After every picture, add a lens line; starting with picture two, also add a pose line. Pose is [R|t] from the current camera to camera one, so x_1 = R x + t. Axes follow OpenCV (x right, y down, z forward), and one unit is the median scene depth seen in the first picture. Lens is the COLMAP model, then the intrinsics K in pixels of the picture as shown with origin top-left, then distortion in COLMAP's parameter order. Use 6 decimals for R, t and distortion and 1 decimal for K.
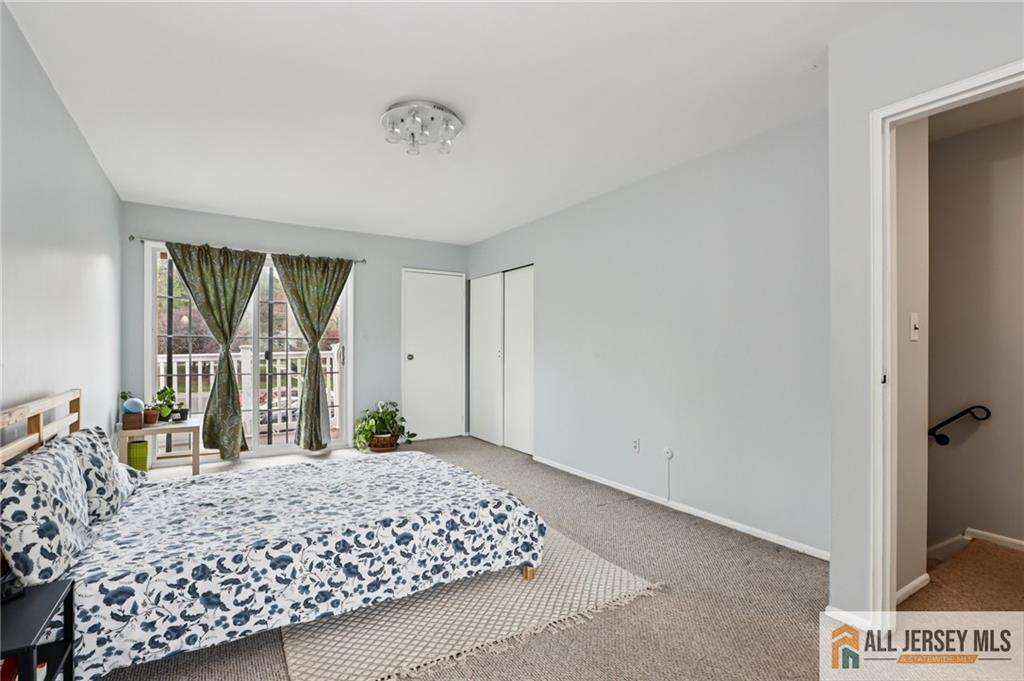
lens RADIAL K [[482.2, 0, 509.0], [0, 482.2, 350.0], [0, 0, 1]] dist [-0.018223, 0.001595]
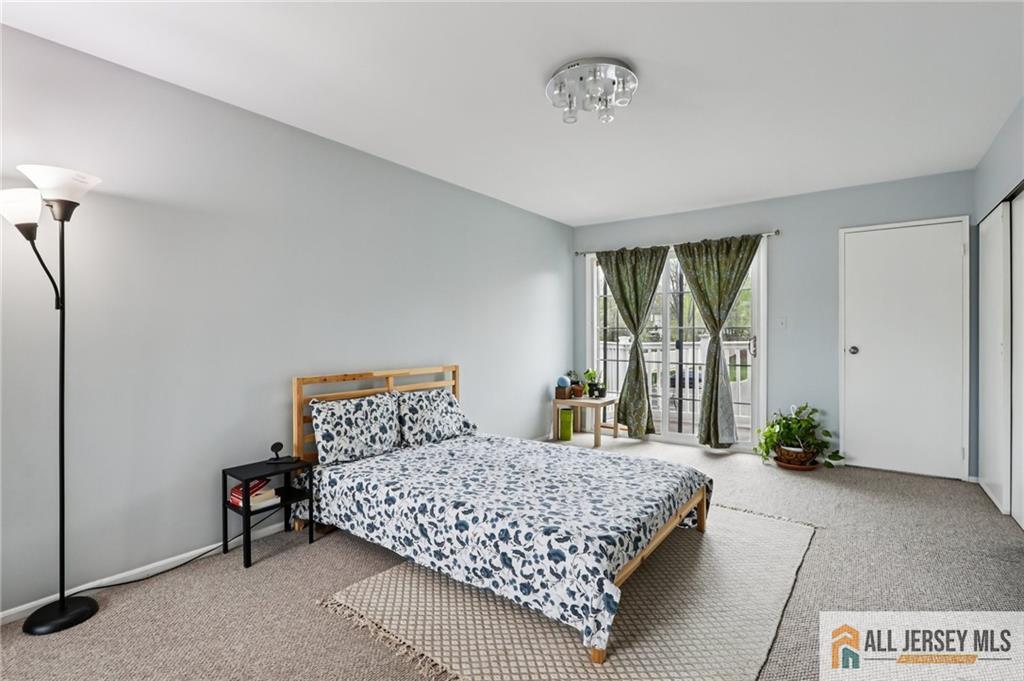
lens RADIAL K [[482.1, 0, 504.1], [0, 482.1, 332.3], [0, 0, 1]] dist [-0.016847, 0.001019]
pose [[0.352600, -0.006200, -0.935753, 0.356901], [0.000170, 0.999978, -0.006561, -0.009235], [0.935774, 0.002154, 0.352594, 0.322224]]
